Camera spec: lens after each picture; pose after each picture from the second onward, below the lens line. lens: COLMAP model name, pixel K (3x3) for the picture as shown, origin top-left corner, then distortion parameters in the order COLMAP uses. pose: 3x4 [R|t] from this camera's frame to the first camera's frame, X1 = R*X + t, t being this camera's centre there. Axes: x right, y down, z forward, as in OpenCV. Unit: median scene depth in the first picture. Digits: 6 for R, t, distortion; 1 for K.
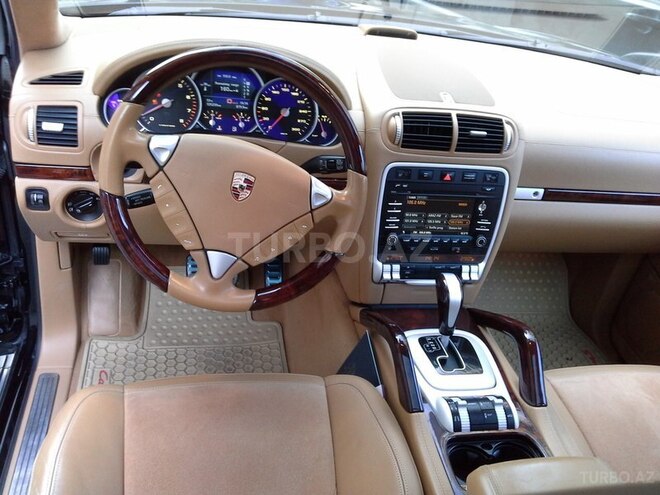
lens RADIAL K [[571.5, 0, 330.0], [0, 571.5, 247.5], [0, 0, 1]] dist [0.011072, 0.001536]
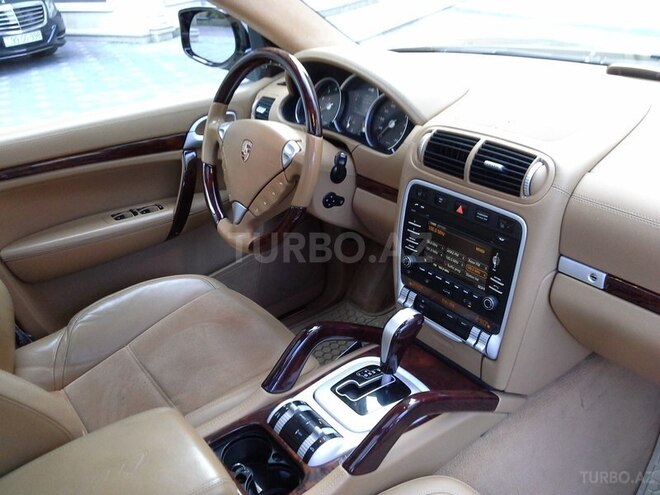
lens RADIAL K [[571.5, 0, 330.0], [0, 571.5, 247.5], [0, 0, 1]] dist [0.011072, 0.001536]
pose [[0.447197, 0.271599, -0.852202, 0.871913], [-0.385866, 0.918142, 0.090130, -0.072171], [0.806921, 0.288530, 0.515391, 0.409104]]
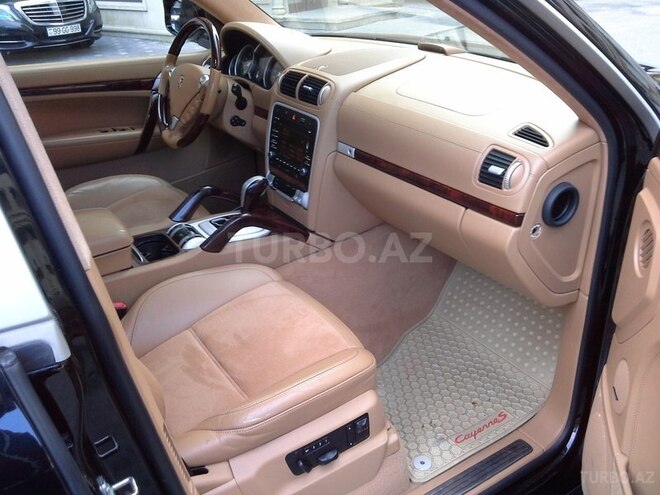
lens RADIAL K [[563.2, 0, 315.1], [0, 563.2, 249.6], [0, 0, 1]] dist [-0.000800, -0.006167]
pose [[0.382391, 0.296141, -0.875259, 1.567078], [-0.458976, 0.883000, 0.098239, 0.007565], [0.801946, 0.364158, 0.473573, 0.492550]]
